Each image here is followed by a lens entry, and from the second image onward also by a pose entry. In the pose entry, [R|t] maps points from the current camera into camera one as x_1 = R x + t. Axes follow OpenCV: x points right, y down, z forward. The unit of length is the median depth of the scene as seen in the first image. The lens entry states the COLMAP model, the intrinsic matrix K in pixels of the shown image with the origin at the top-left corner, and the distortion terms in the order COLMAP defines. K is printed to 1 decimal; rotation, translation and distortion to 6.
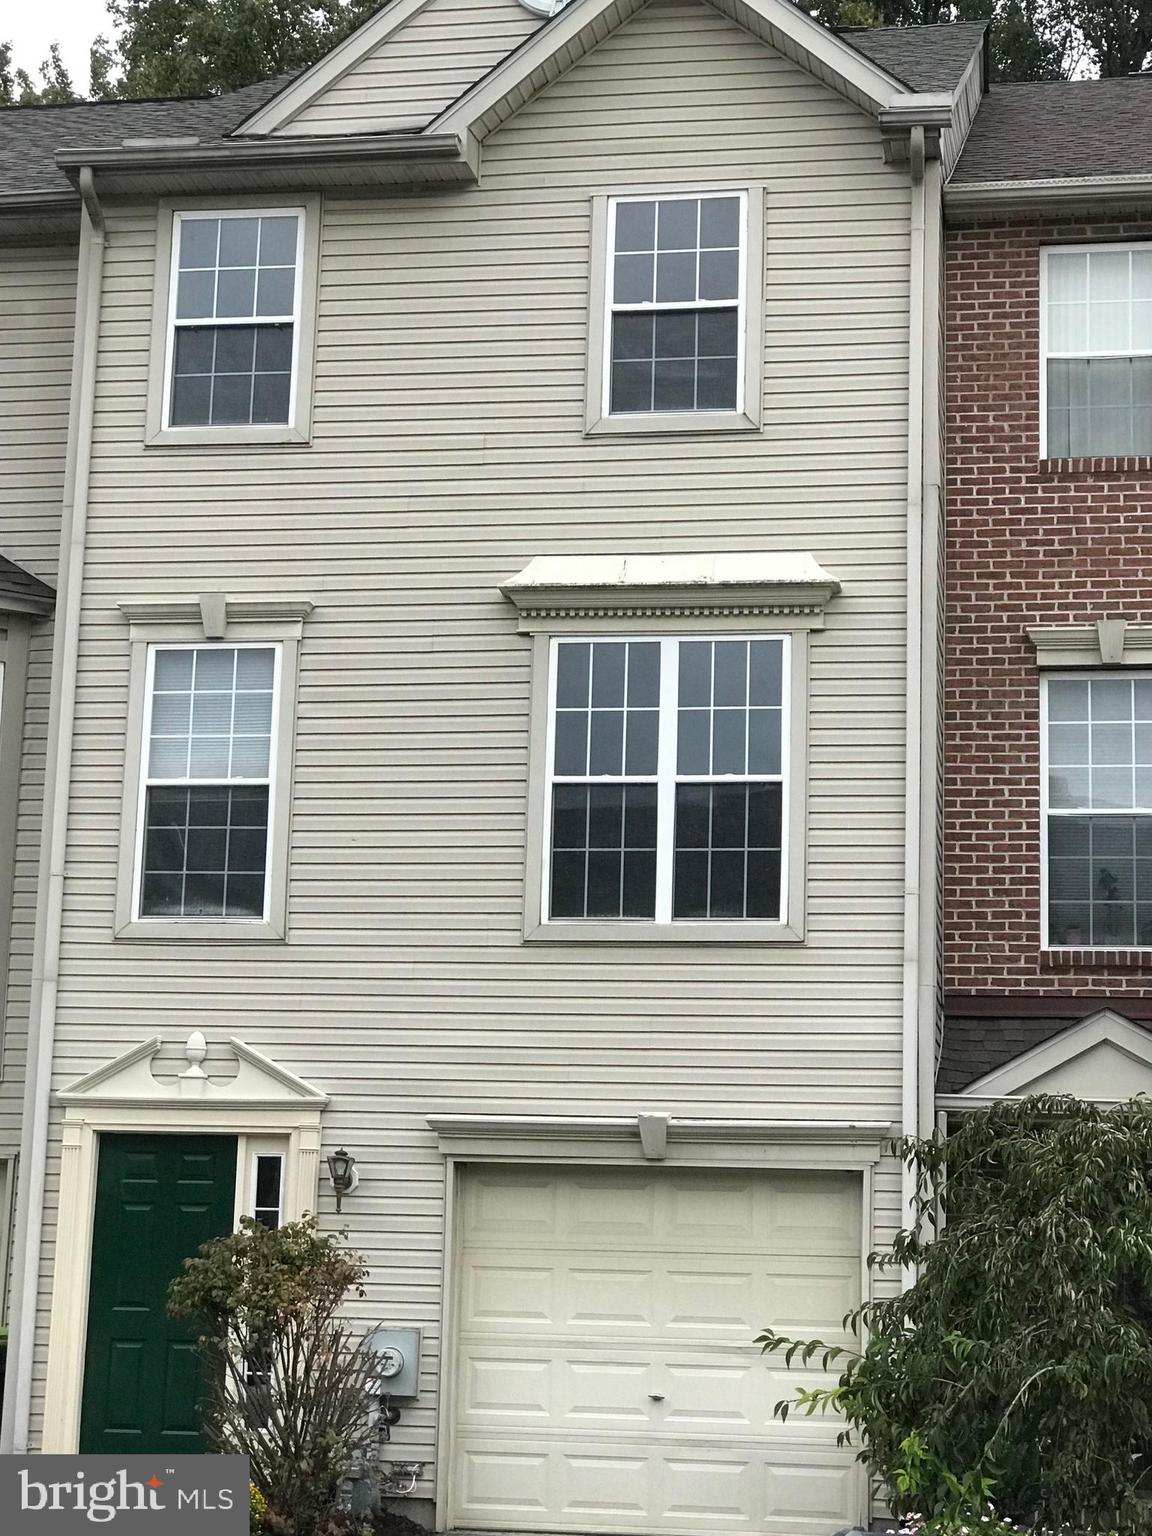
lens RADIAL K [[2808.3, 0, 580.8], [0, 2808.3, 771.6], [0, 0, 1]] dist [0.067818, 0.000000]
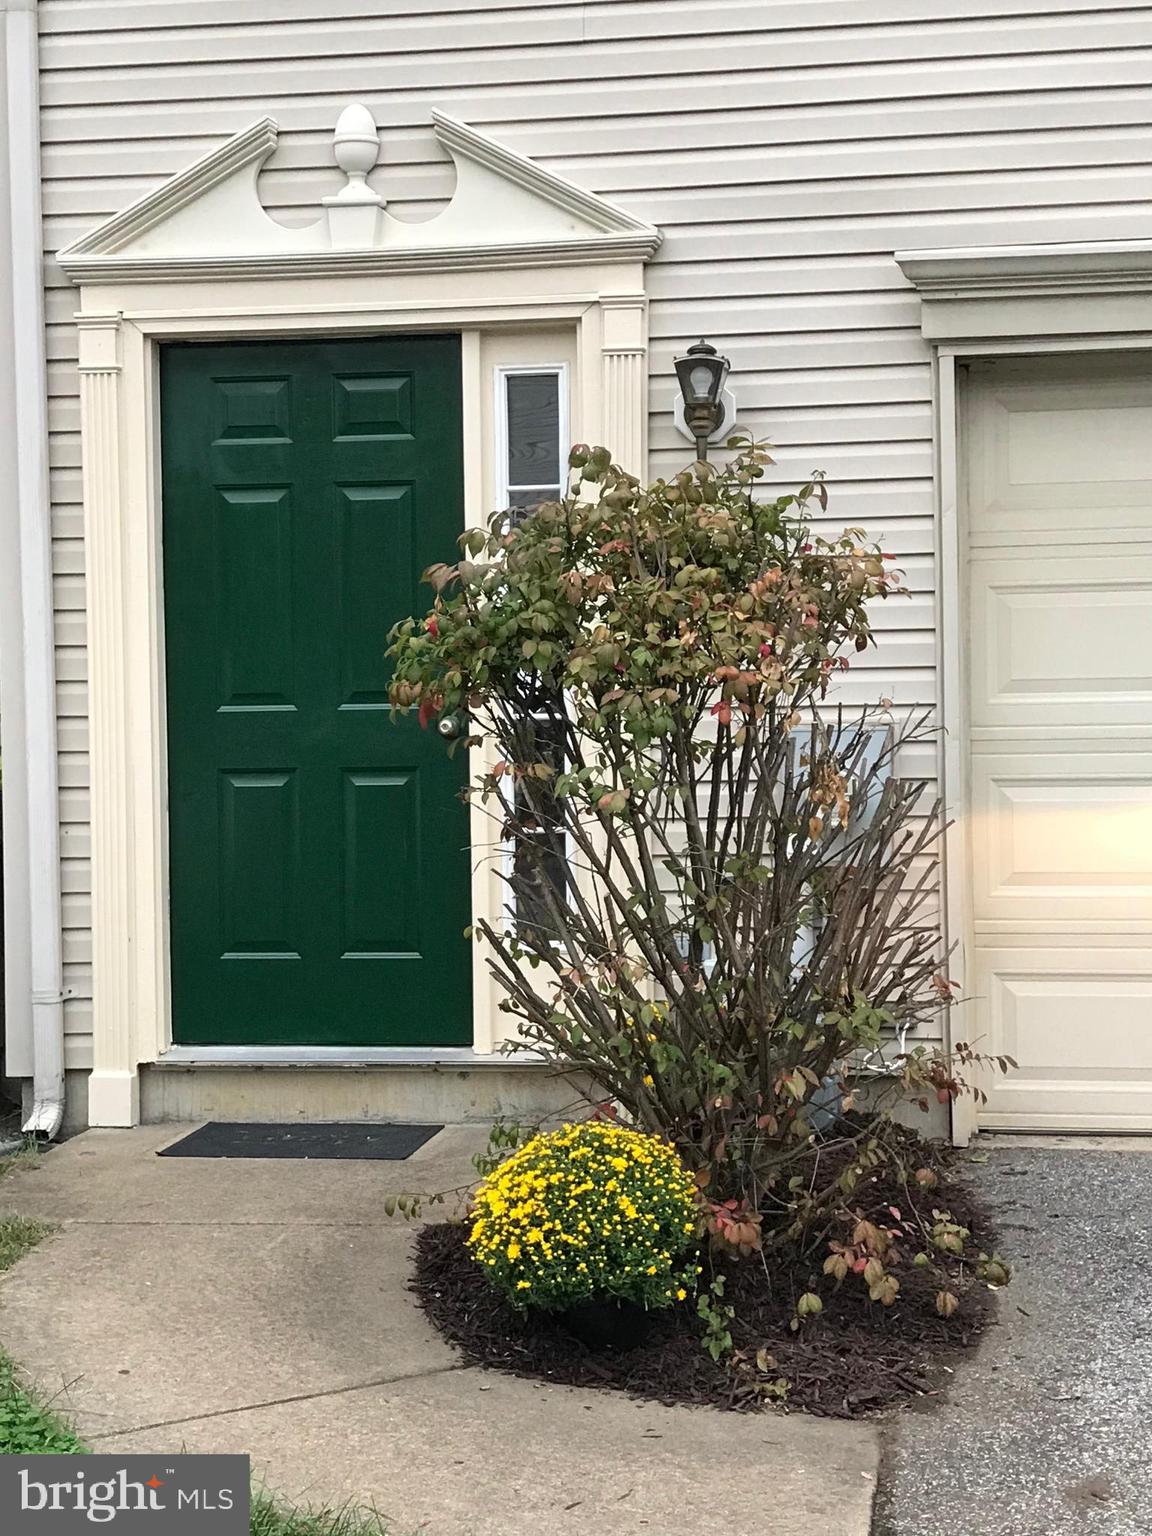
lens RADIAL K [[2538.5, 0, 571.6], [0, 2538.5, 770.7], [0, 0, 1]] dist [0.117277, 0.000000]
pose [[0.998986, -0.044118, 0.009016, -0.111213], [0.041237, 0.976737, 0.210437, 0.113259], [-0.018091, -0.209851, 0.977566, 0.580603]]
